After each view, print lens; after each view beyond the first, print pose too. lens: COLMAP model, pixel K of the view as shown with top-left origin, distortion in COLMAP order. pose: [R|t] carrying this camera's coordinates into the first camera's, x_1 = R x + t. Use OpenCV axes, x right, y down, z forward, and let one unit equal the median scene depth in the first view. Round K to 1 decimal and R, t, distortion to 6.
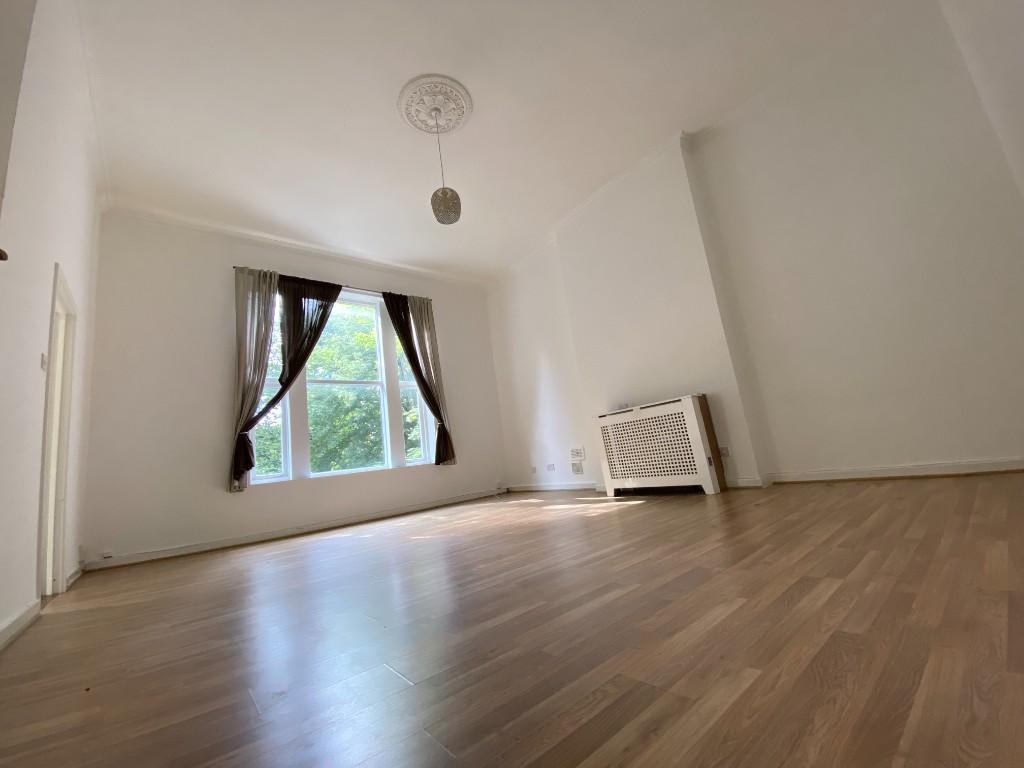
lens RADIAL K [[409.9, 0, 512.8], [0, 409.9, 387.4], [0, 0, 1]] dist [0.019163, -0.000015]
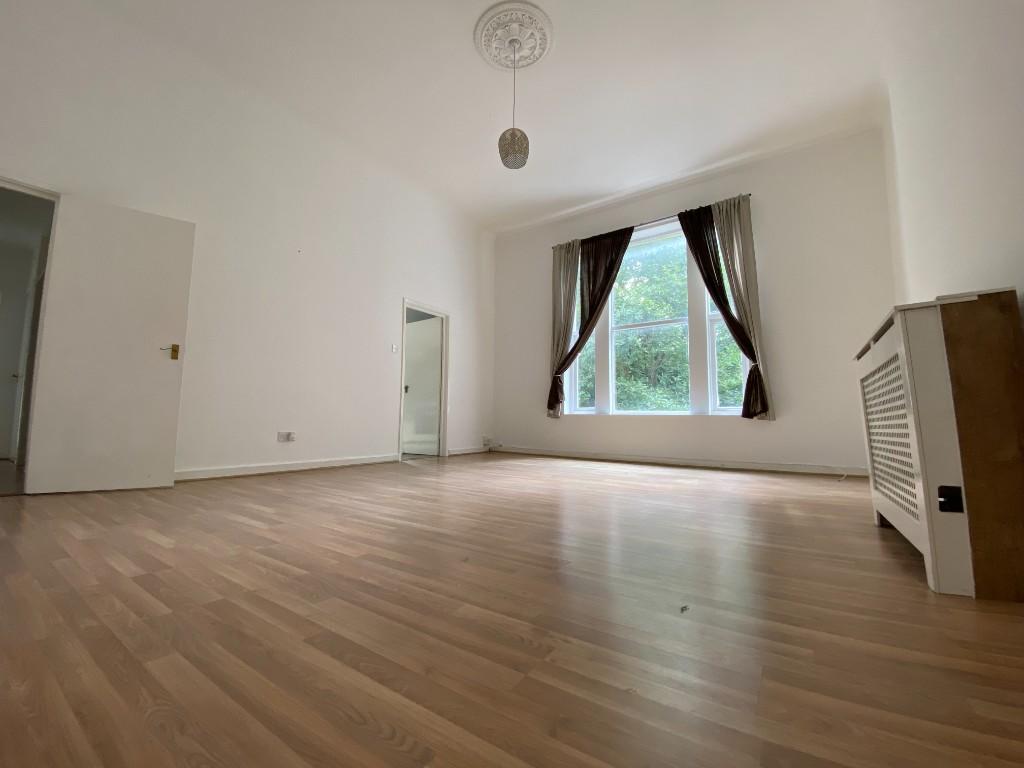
lens RADIAL K [[416.6, 0, 512.0], [0, 416.6, 384.0], [0, 0, 1]] dist [0.015643, -0.000049]
pose [[0.262164, 0.045610, -0.963945, 0.553714], [0.120238, 0.989555, 0.079523, 0.012512], [0.957503, -0.136751, 0.253942, 0.471278]]
